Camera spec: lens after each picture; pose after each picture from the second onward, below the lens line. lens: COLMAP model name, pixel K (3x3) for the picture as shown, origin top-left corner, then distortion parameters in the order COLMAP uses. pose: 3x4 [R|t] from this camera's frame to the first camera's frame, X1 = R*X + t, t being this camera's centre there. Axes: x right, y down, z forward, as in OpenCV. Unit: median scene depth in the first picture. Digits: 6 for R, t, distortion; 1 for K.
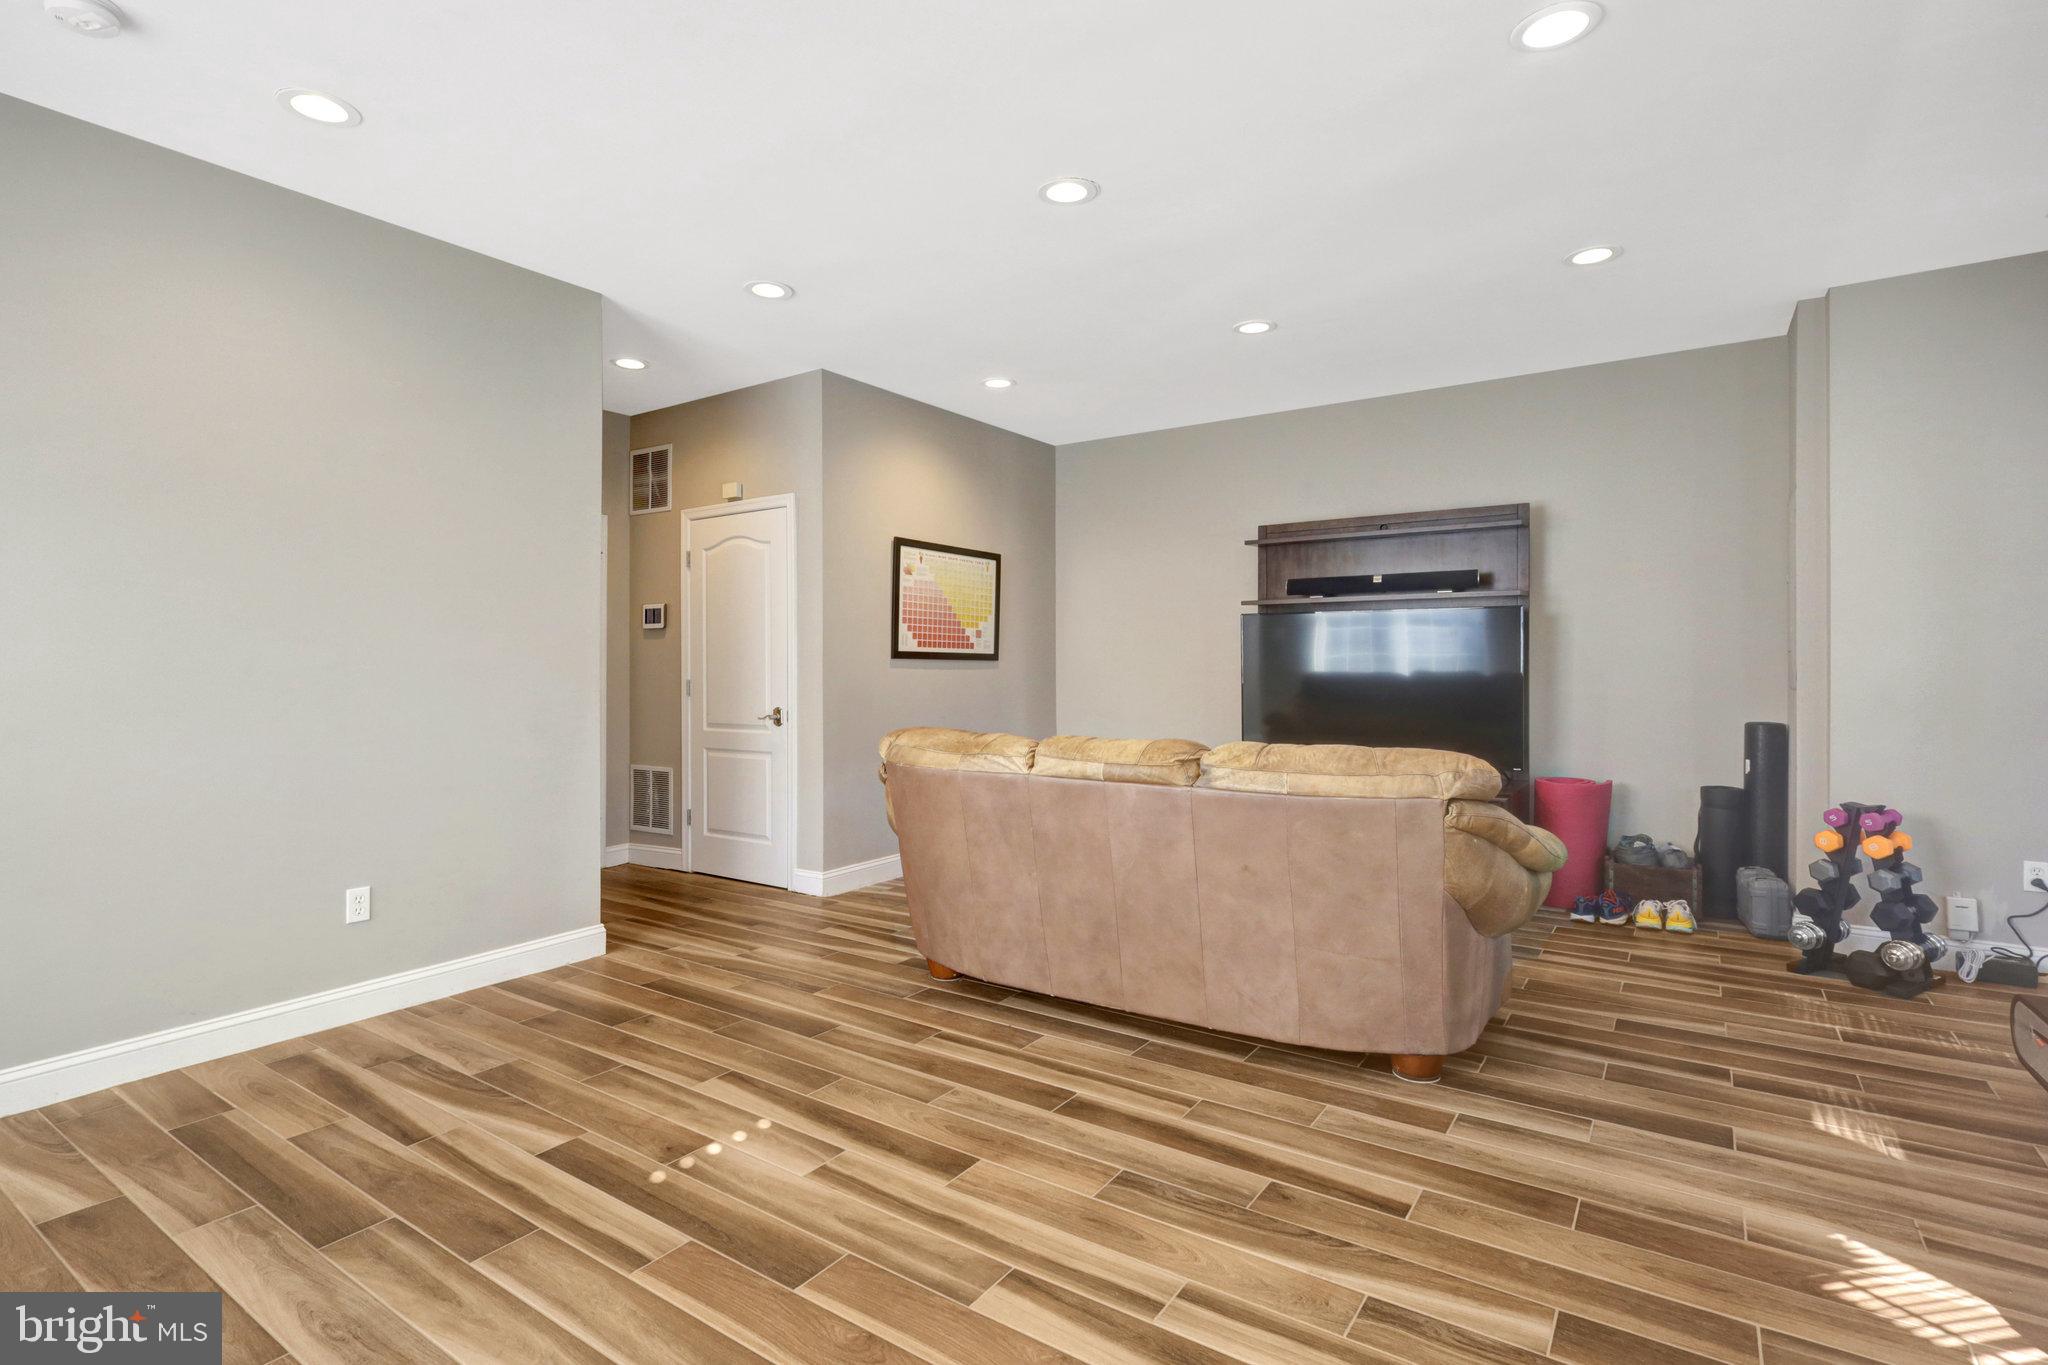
lens RADIAL K [[974.5, 0, 1029.8], [0, 974.5, 673.9], [0, 0, 1]] dist [0.000697, 0.002155]
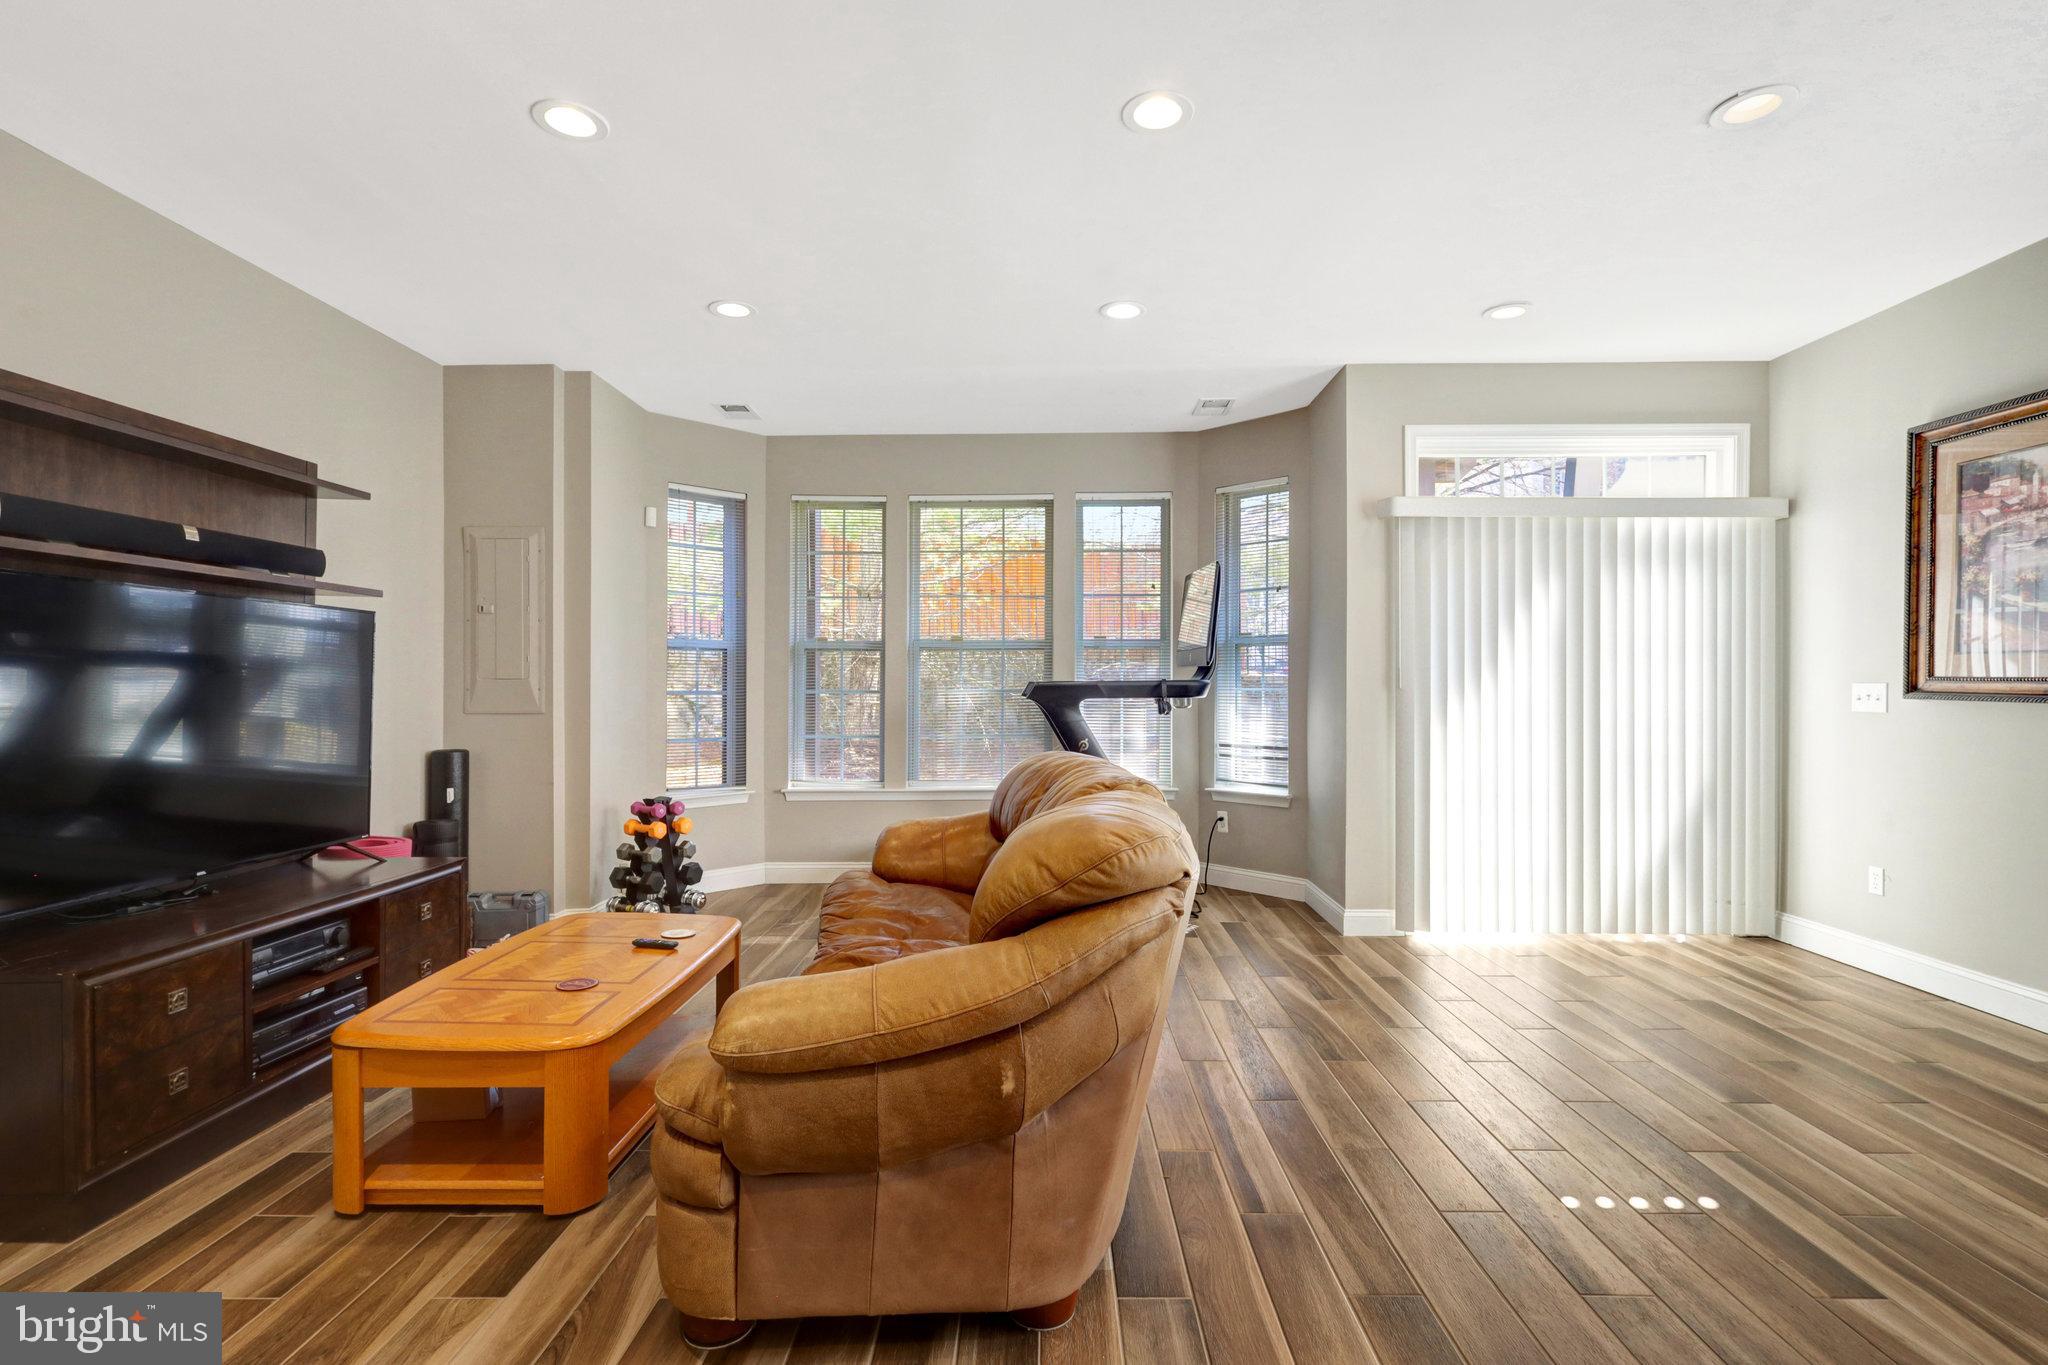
lens RADIAL K [[974.5, 0, 1024.5], [0, 974.5, 695.9], [0, 0, 1]] dist [0.000697, 0.002155]
pose [[-0.542830, -0.004342, 0.839831, -0.634949], [0.011247, 0.999859, 0.012439, -0.015827], [-0.839767, 0.016197, -0.542705, 1.619240]]
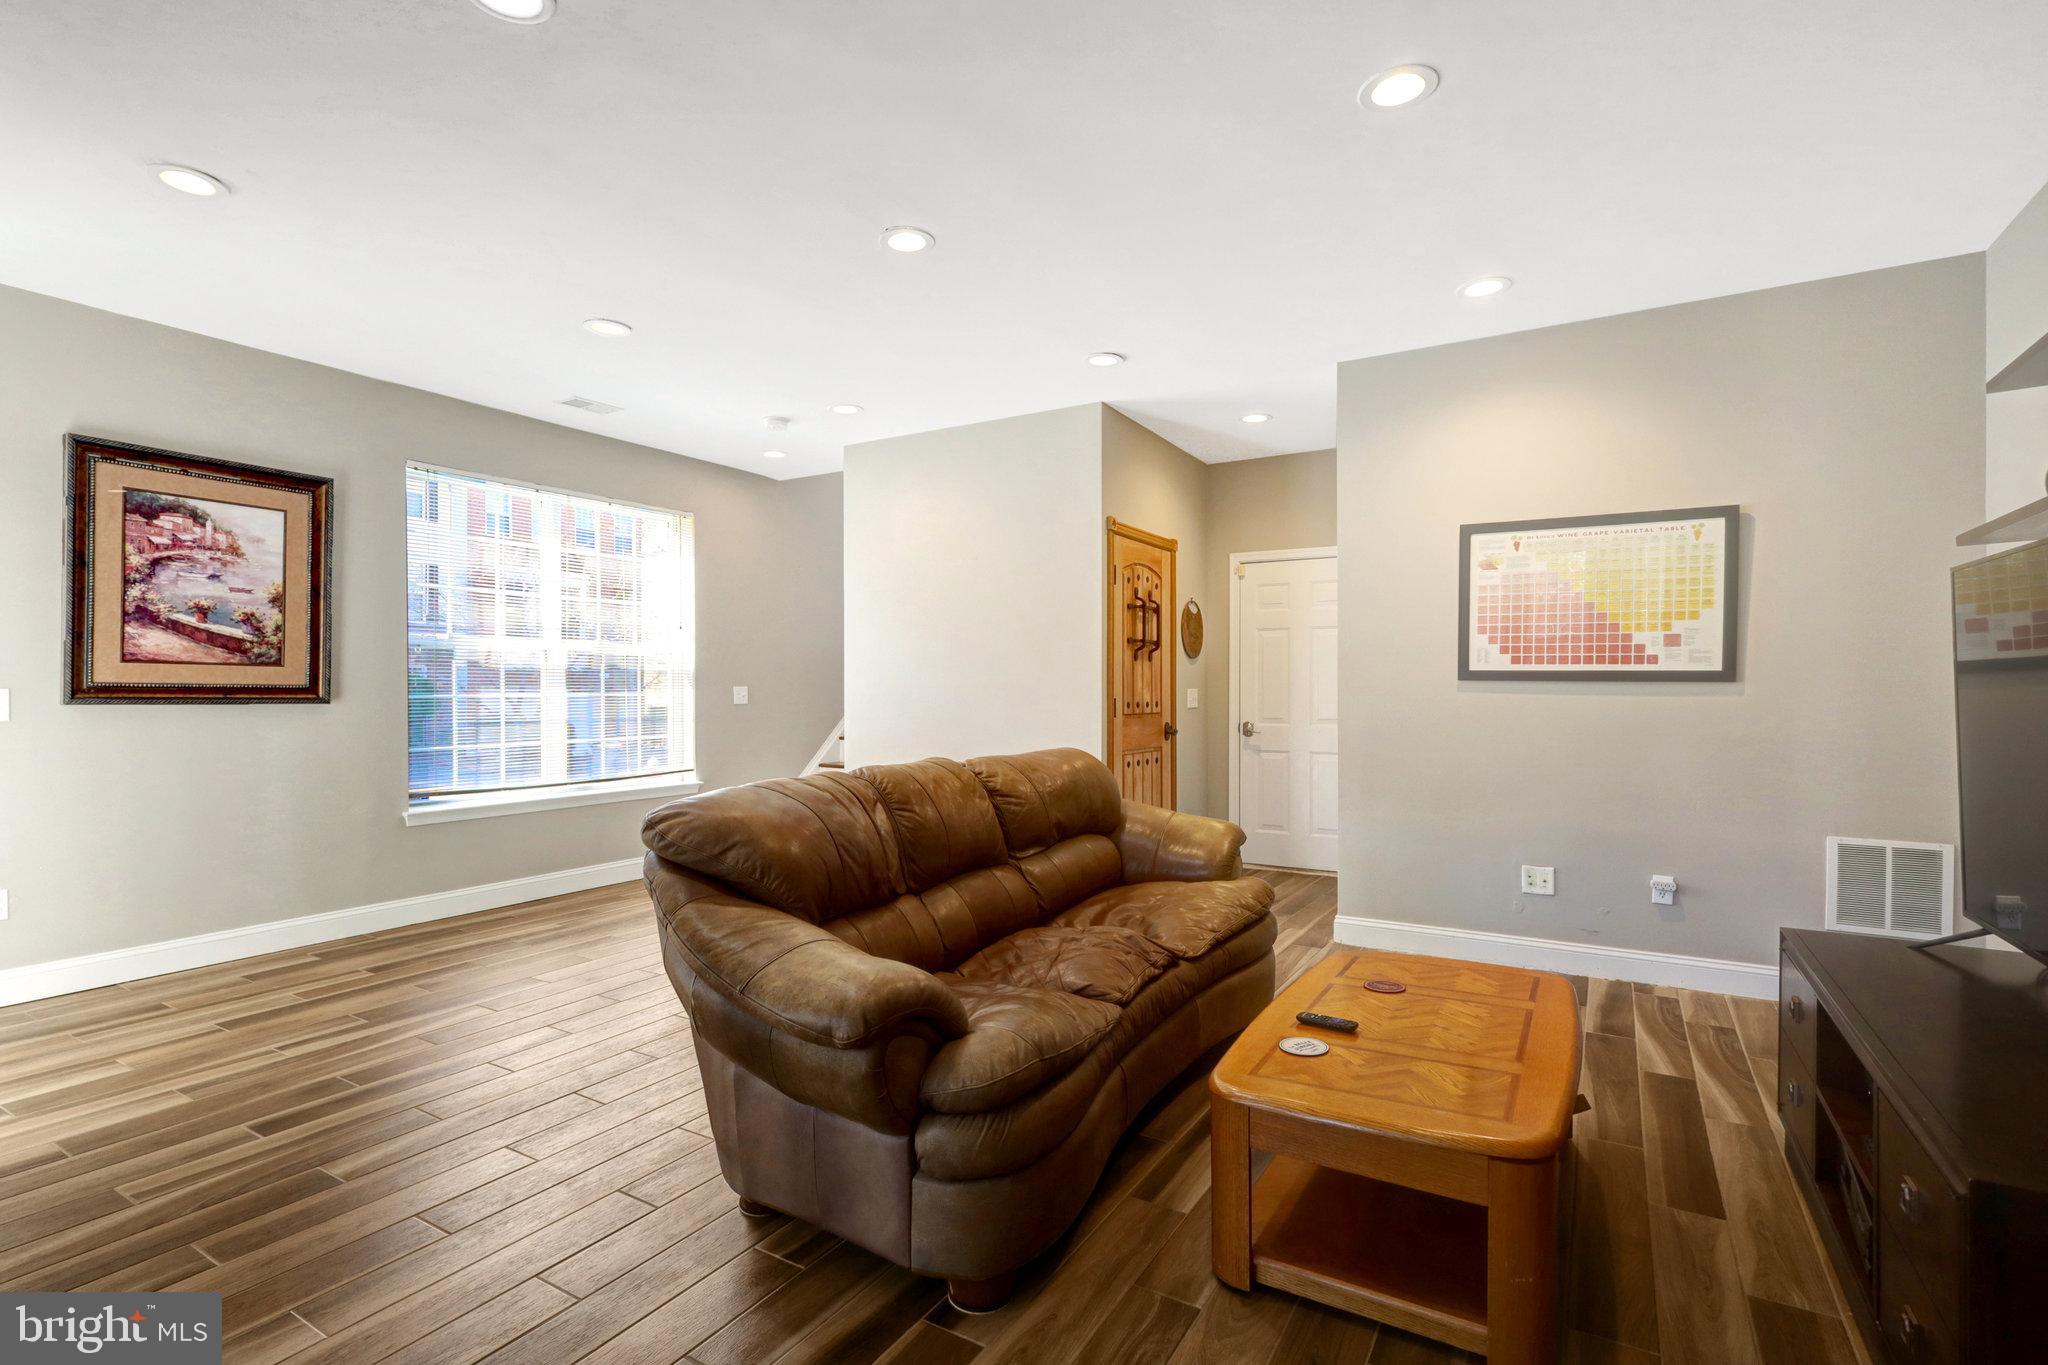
lens RADIAL K [[974.5, 0, 1026.0], [0, 974.5, 676.0], [0, 0, 1]] dist [0.000697, 0.002155]
pose [[0.049017, -0.001926, -0.998796, 1.171535], [-0.007247, 0.999971, -0.002284, -0.026749], [0.998772, 0.007351, 0.049002, 1.131764]]
